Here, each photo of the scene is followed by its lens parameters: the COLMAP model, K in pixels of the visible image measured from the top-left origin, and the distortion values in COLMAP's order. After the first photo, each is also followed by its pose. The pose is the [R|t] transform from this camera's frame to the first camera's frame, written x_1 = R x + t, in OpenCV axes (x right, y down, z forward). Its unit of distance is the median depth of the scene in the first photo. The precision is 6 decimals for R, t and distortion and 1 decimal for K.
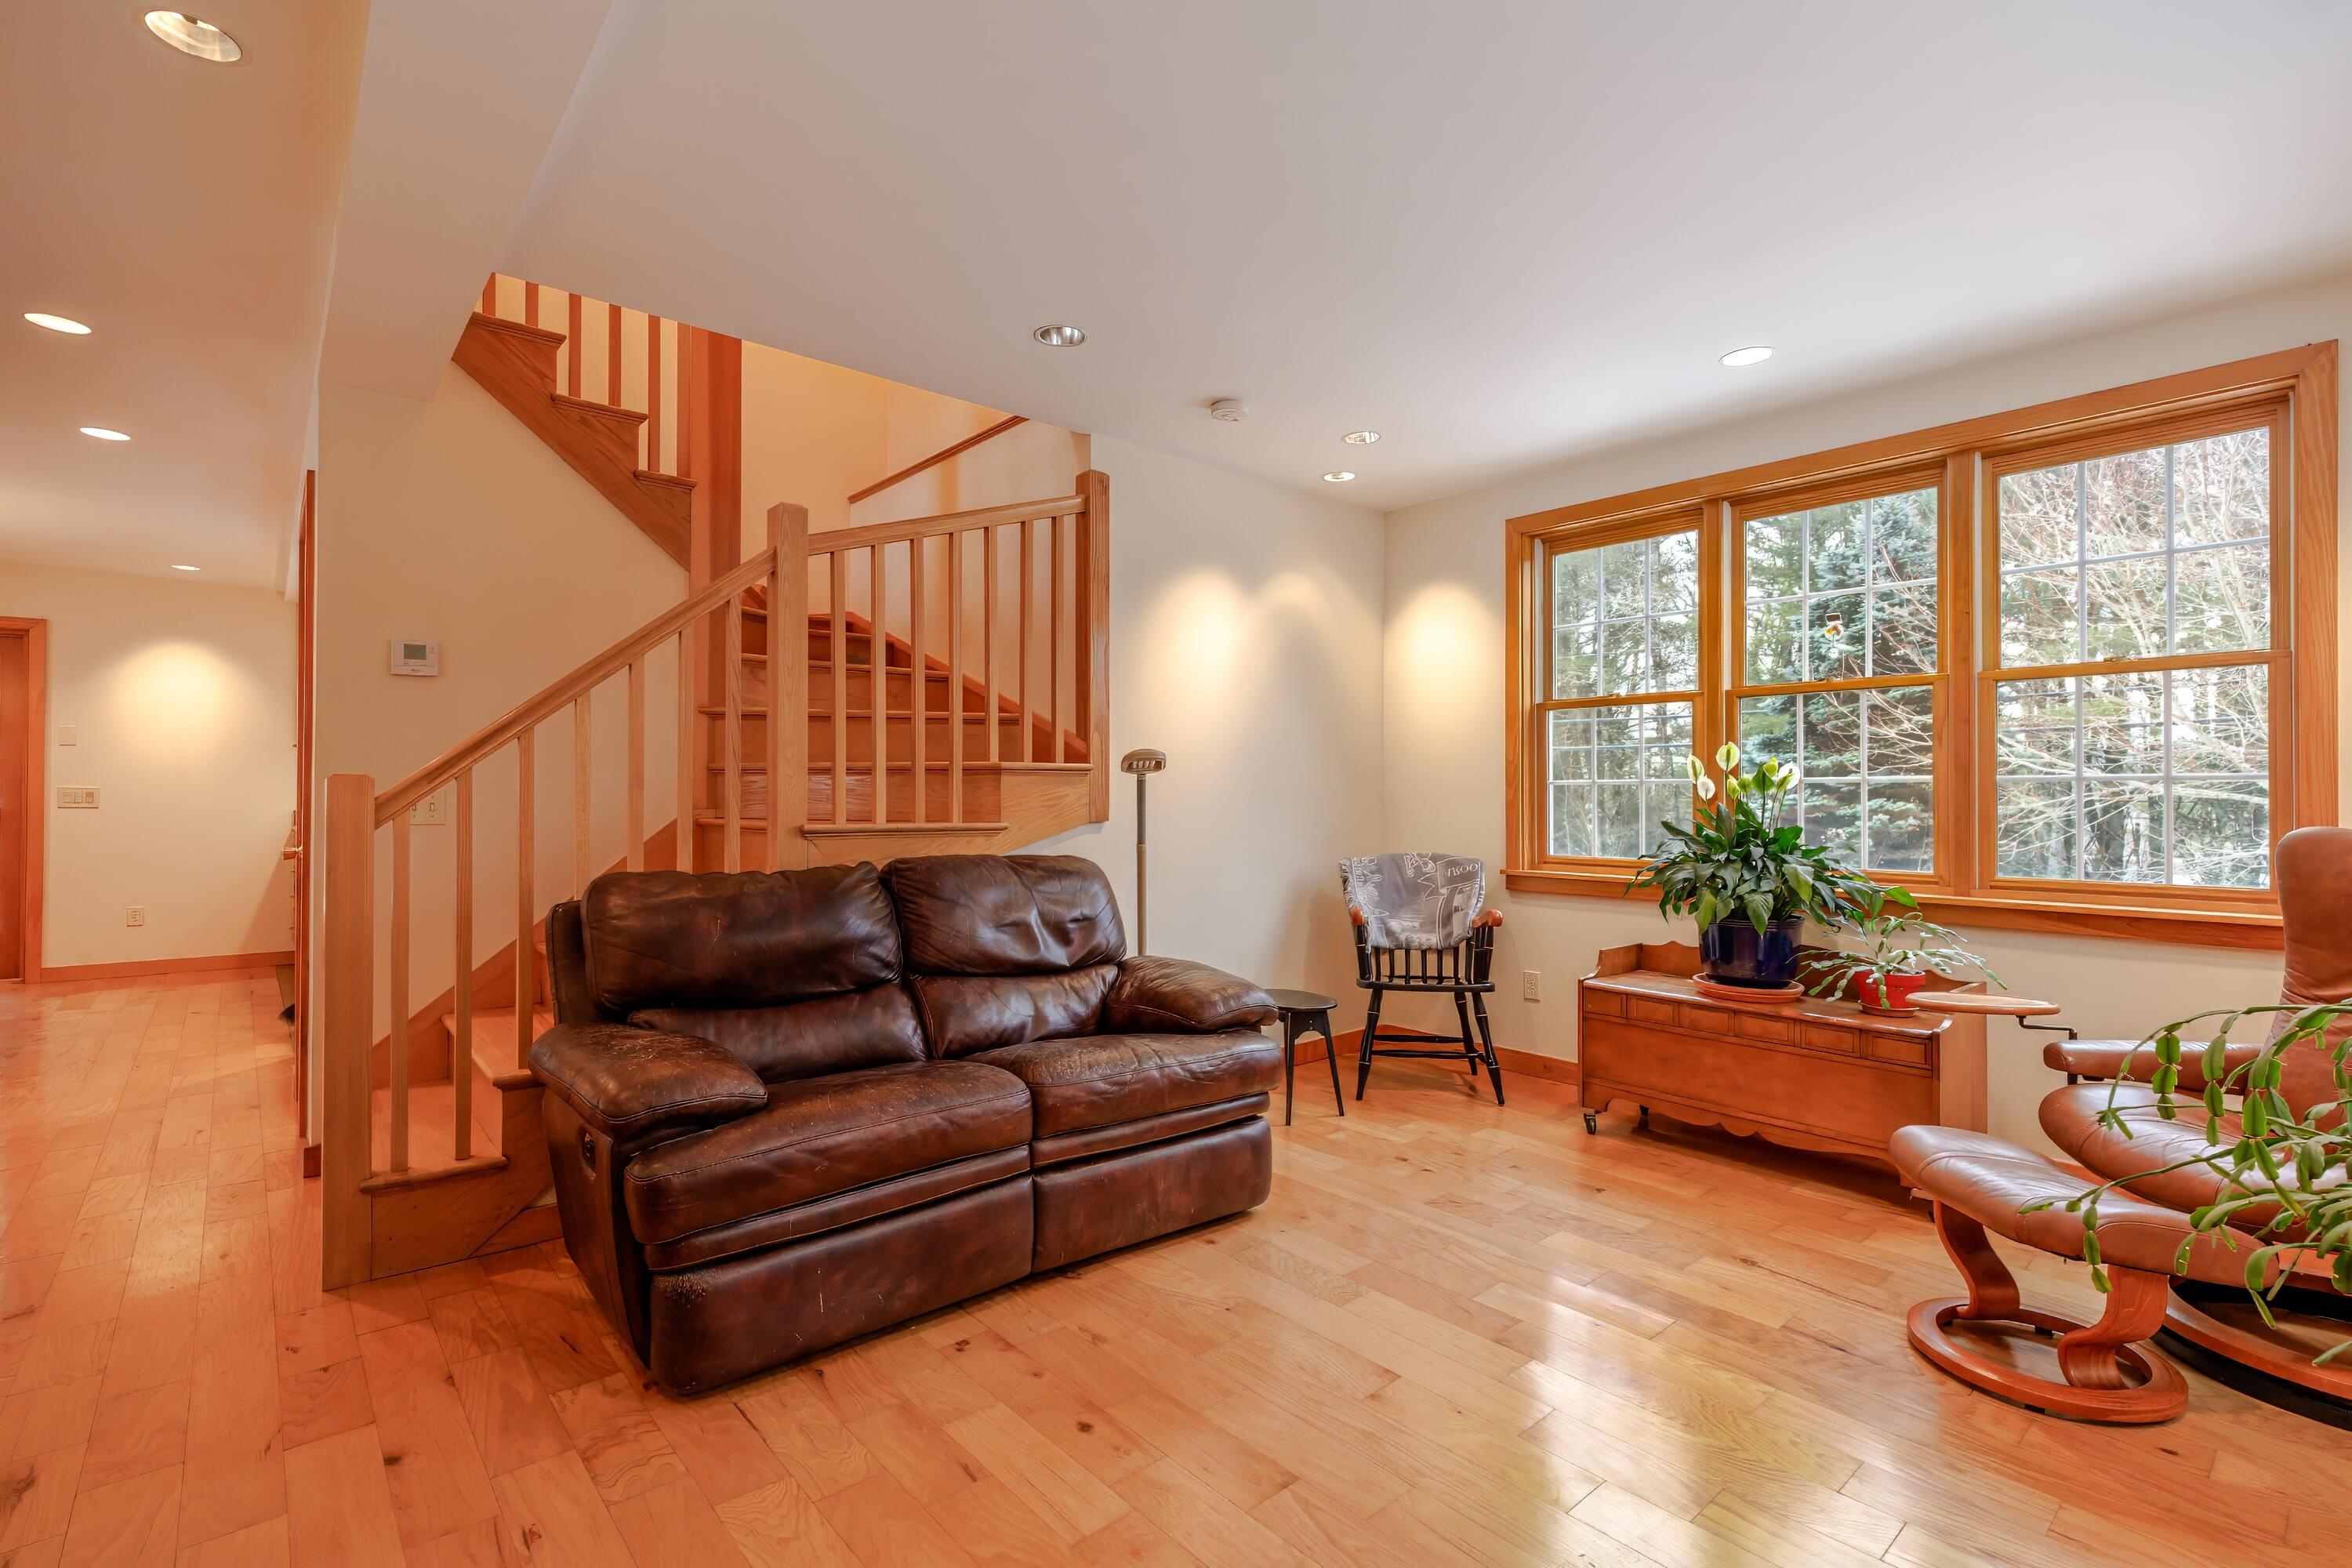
lens RADIAL K [[1068.4, 0, 1176.0], [0, 1068.4, 784.0], [0, 0, 1]] dist [-0.000220, -0.000922]
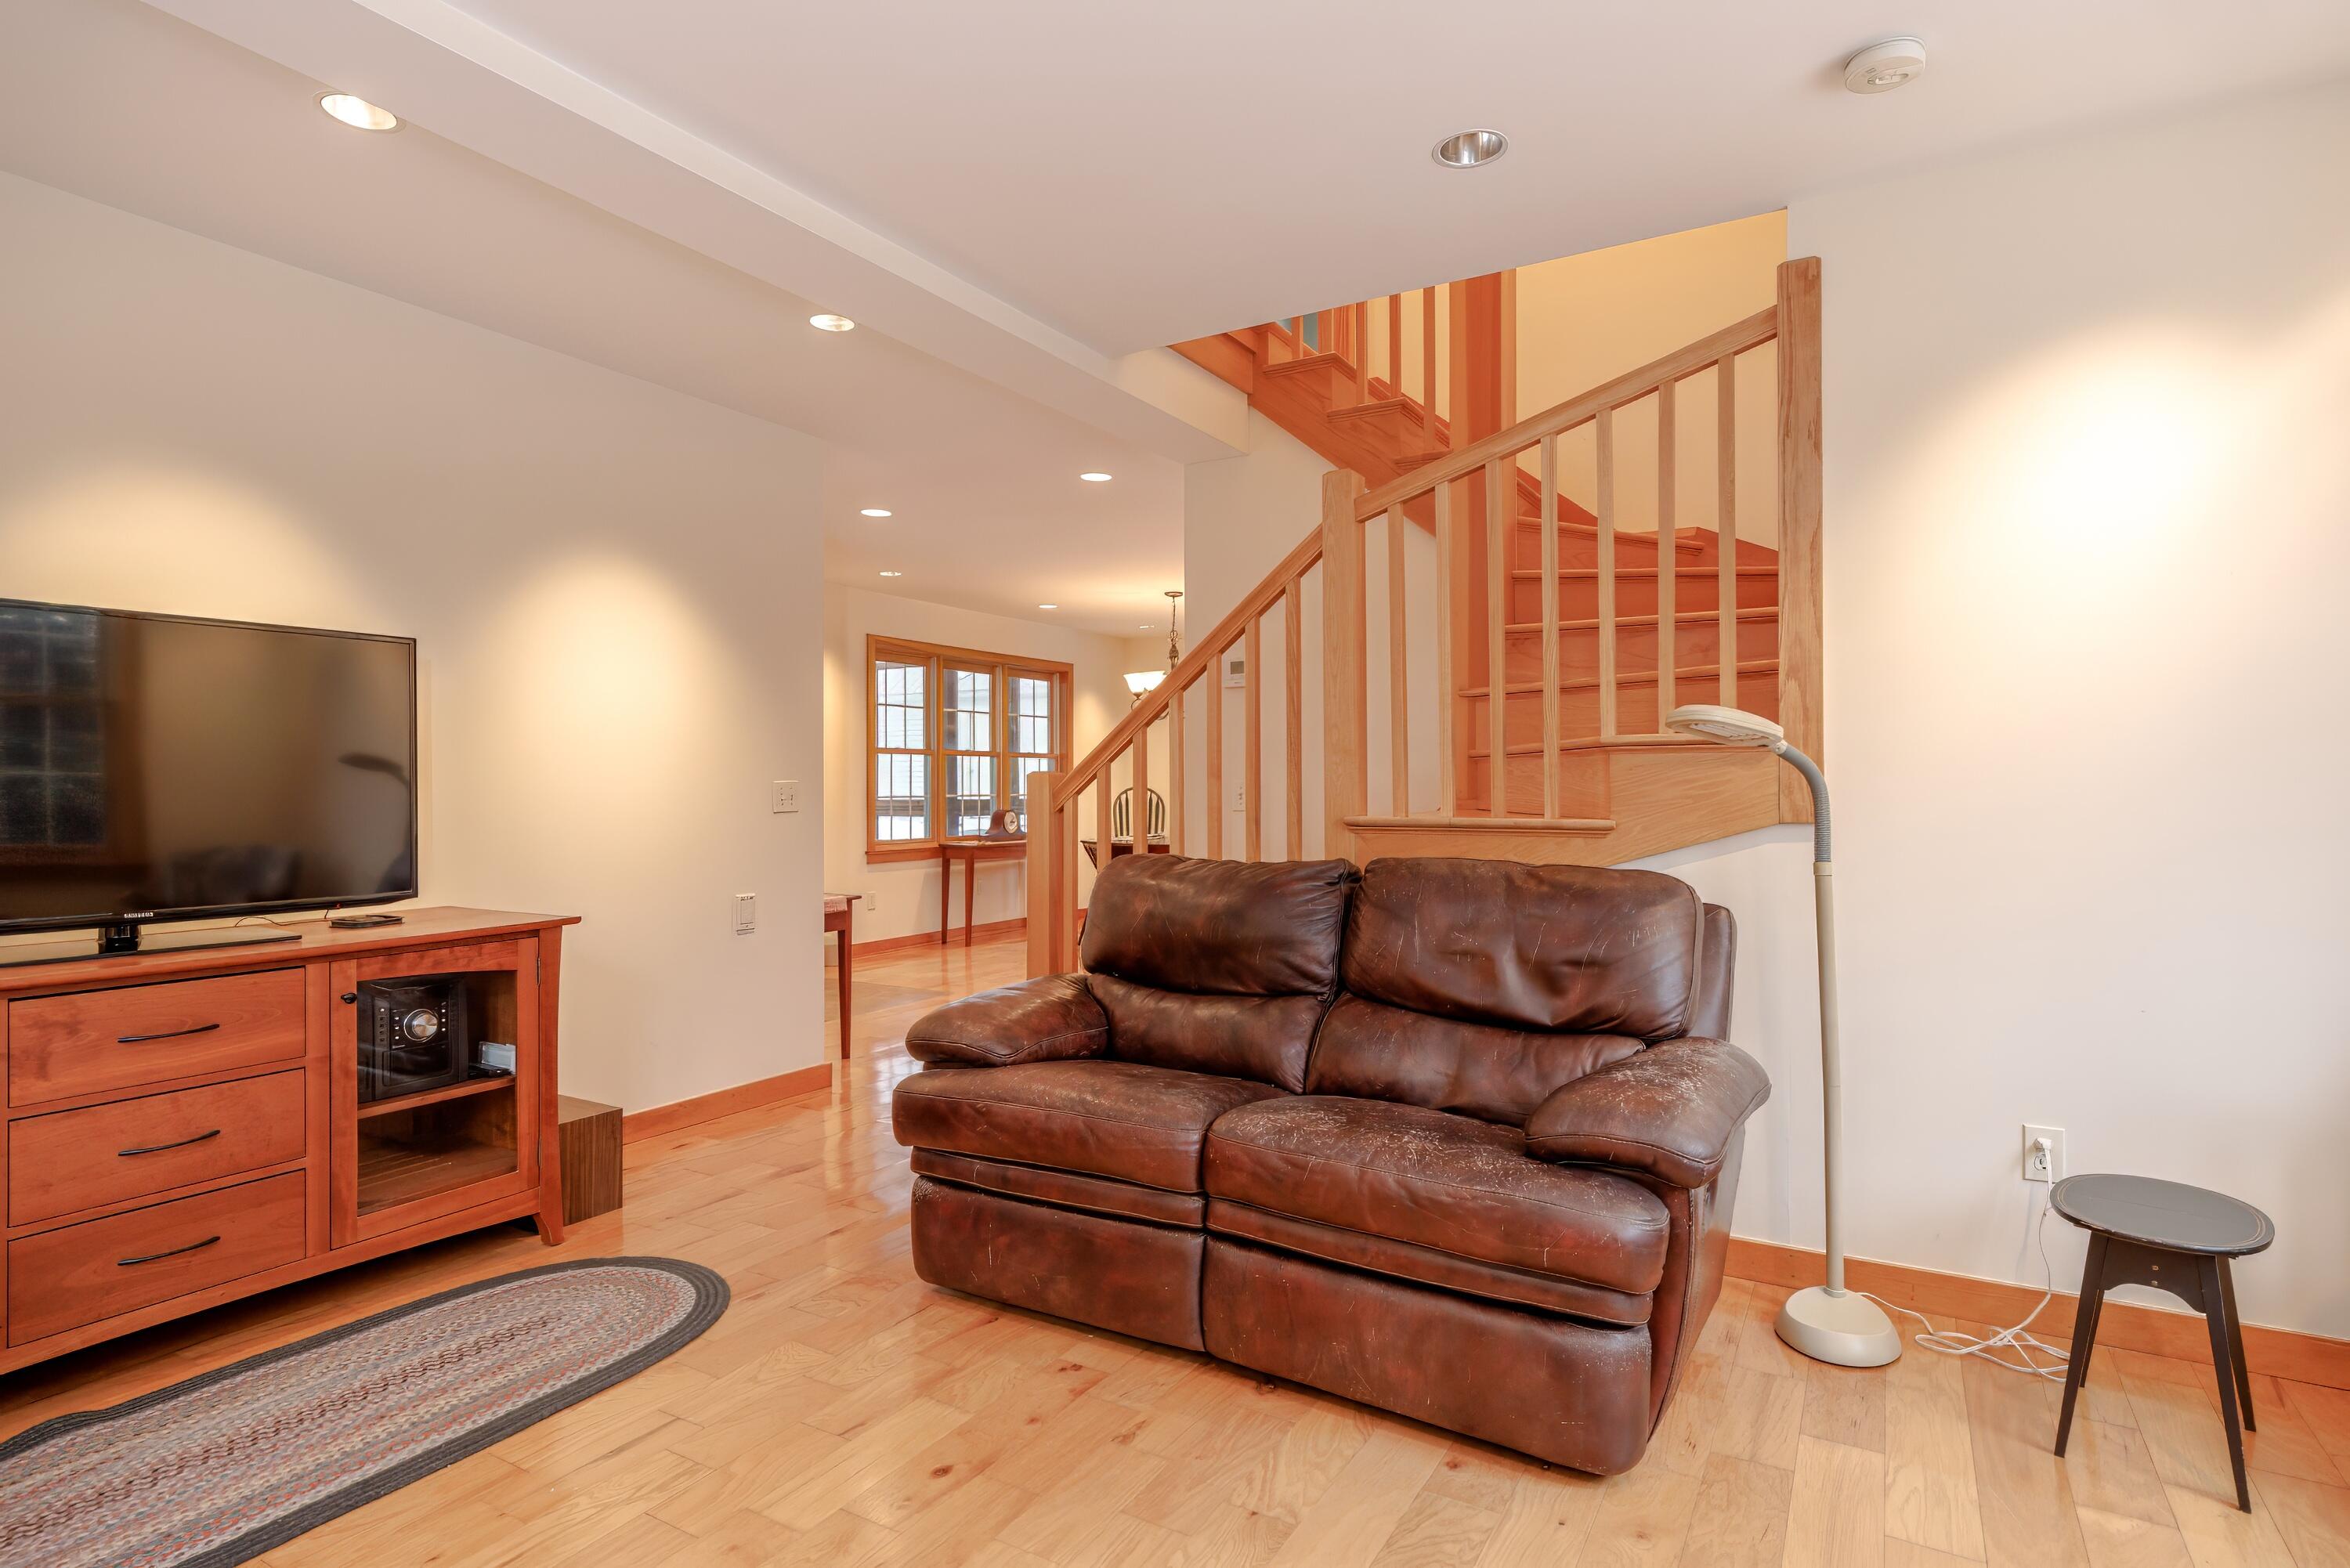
lens RADIAL K [[1209.5, 0, 1175.0], [0, 1209.5, 784.0], [0, 0, 1]] dist [-0.001435, -0.000097]
pose [[0.322918, -0.006896, -0.946402, 0.626149], [0.013184, 0.999909, -0.002787, 0.012440], [0.946335, -0.011578, 0.322980, 0.560152]]
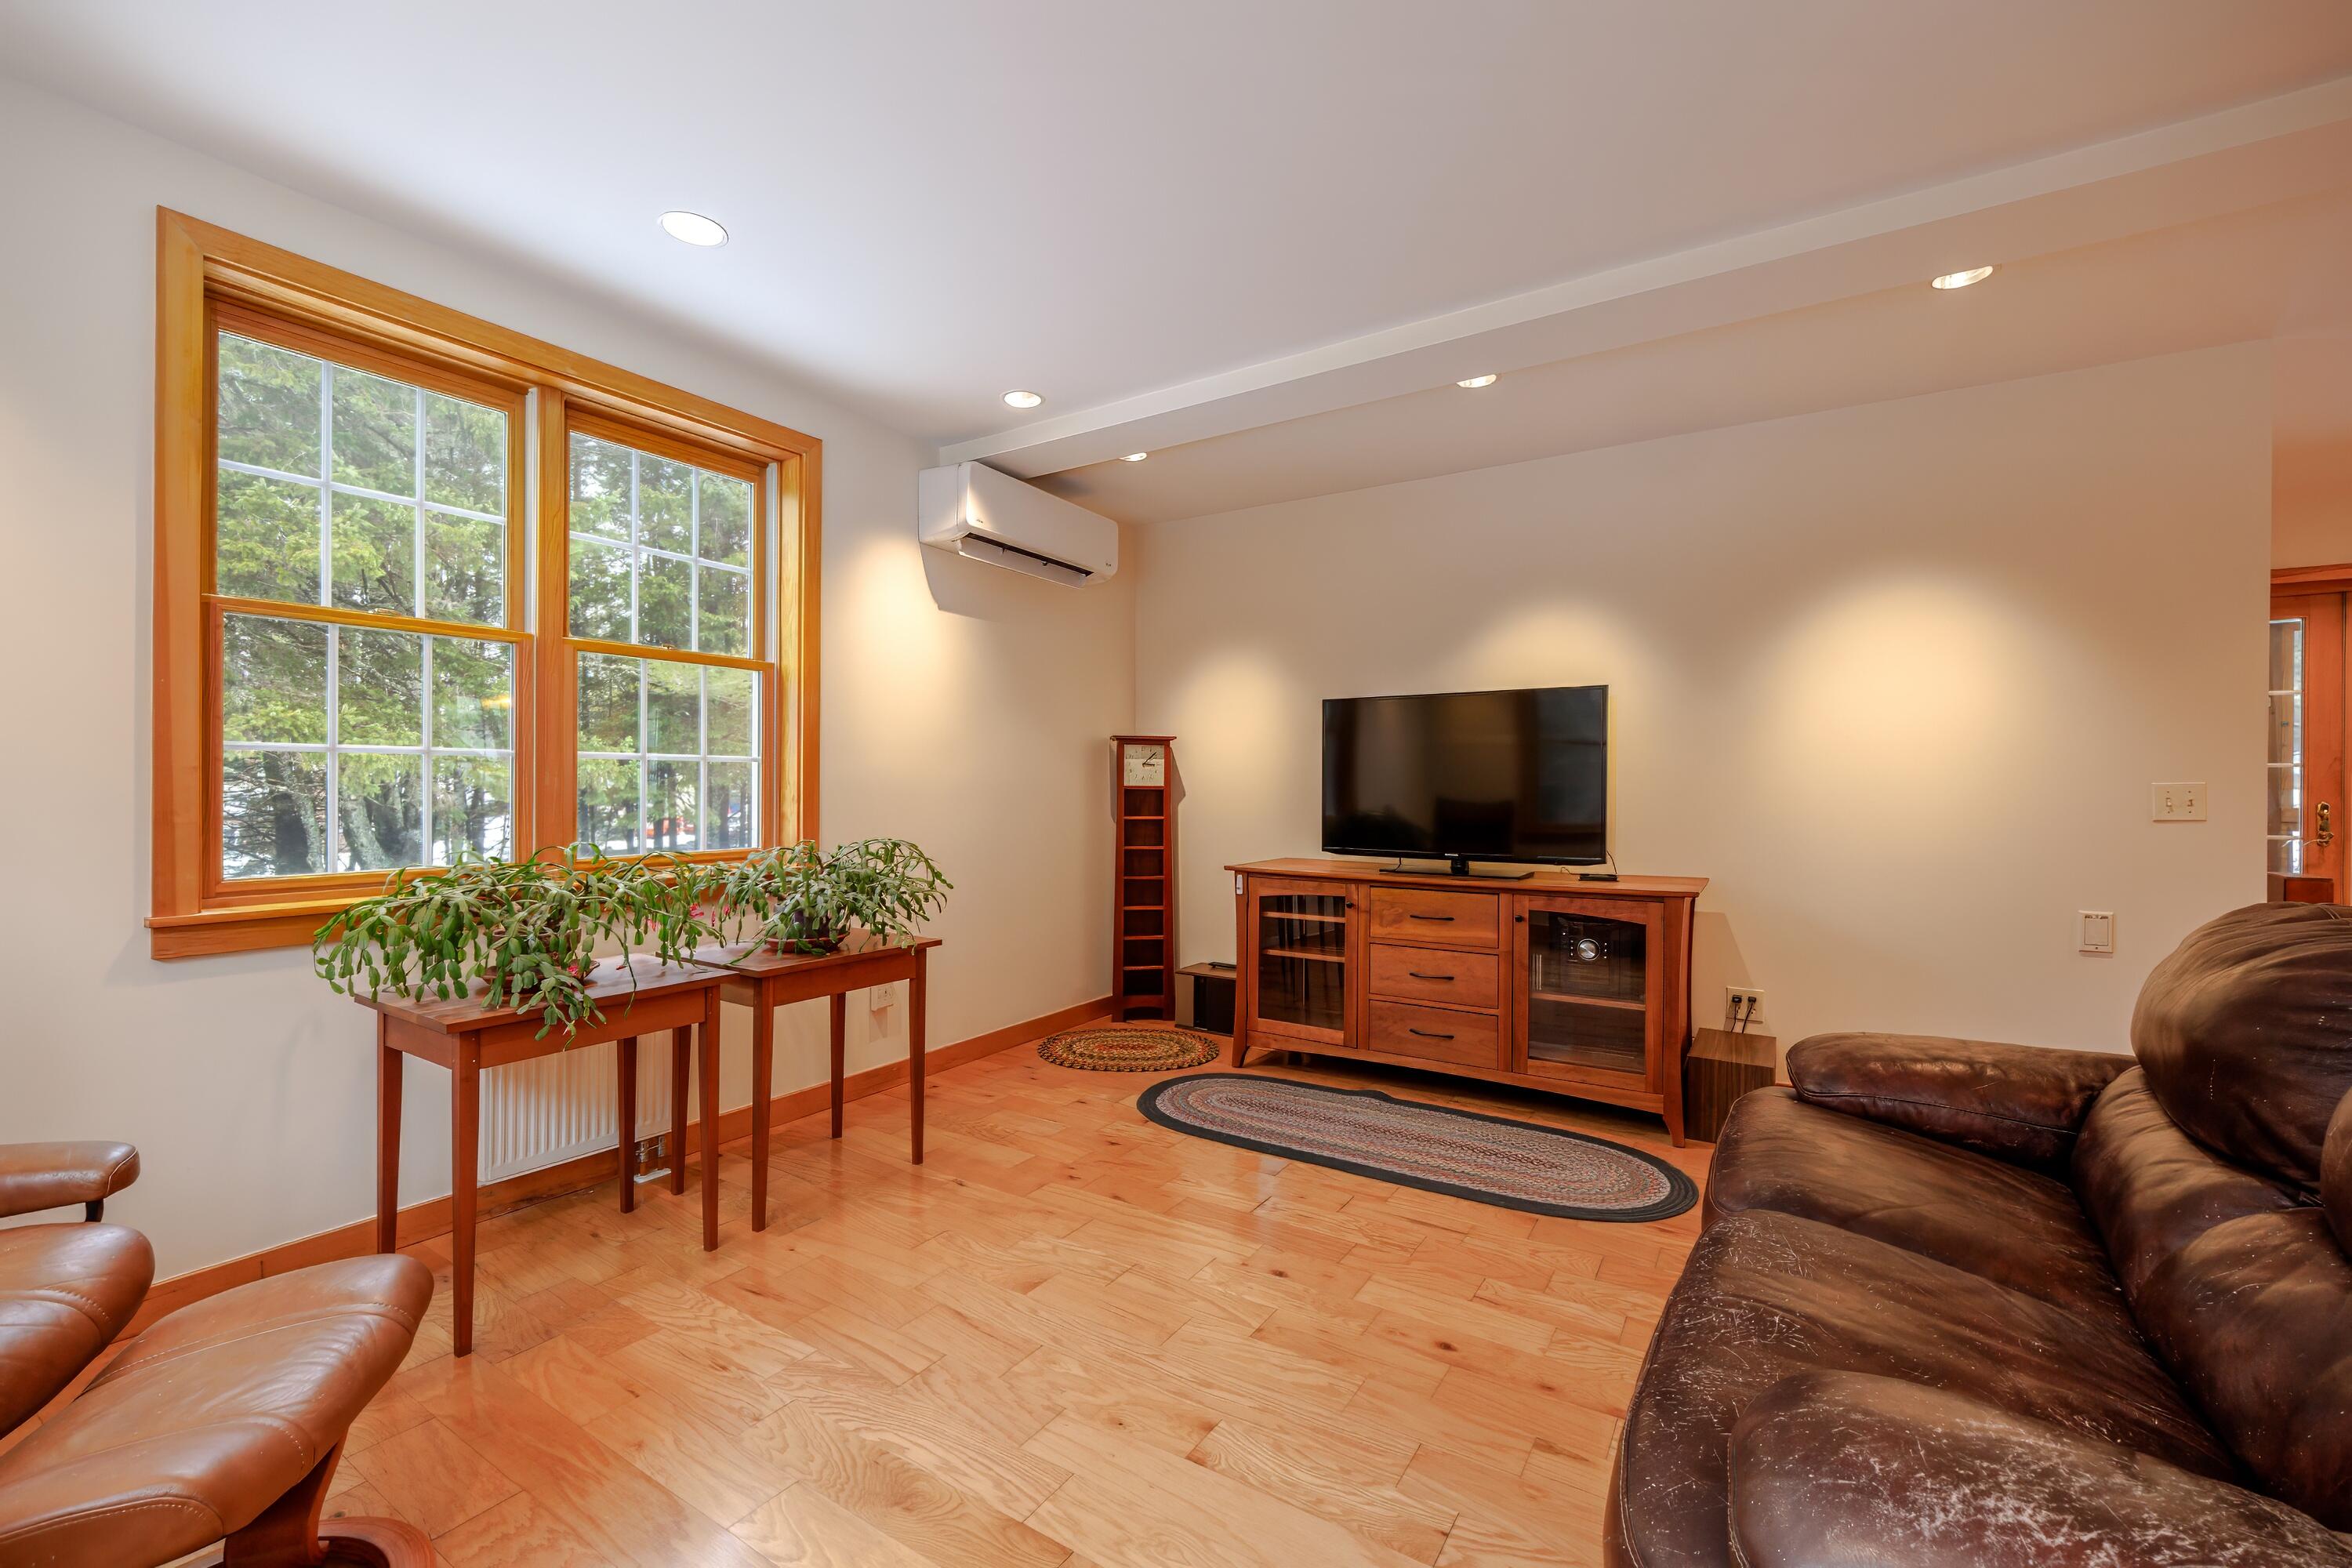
lens RADIAL K [[979.8, 0, 1176.0], [0, 979.8, 784.0], [0, 0, 1]] dist [0.000041, 0.000006]
pose [[-0.958055, -0.010712, -0.286385, 0.315516], [-0.007566, 0.999898, -0.012092, 0.018199], [0.286485, -0.009418, -0.958038, 1.240547]]
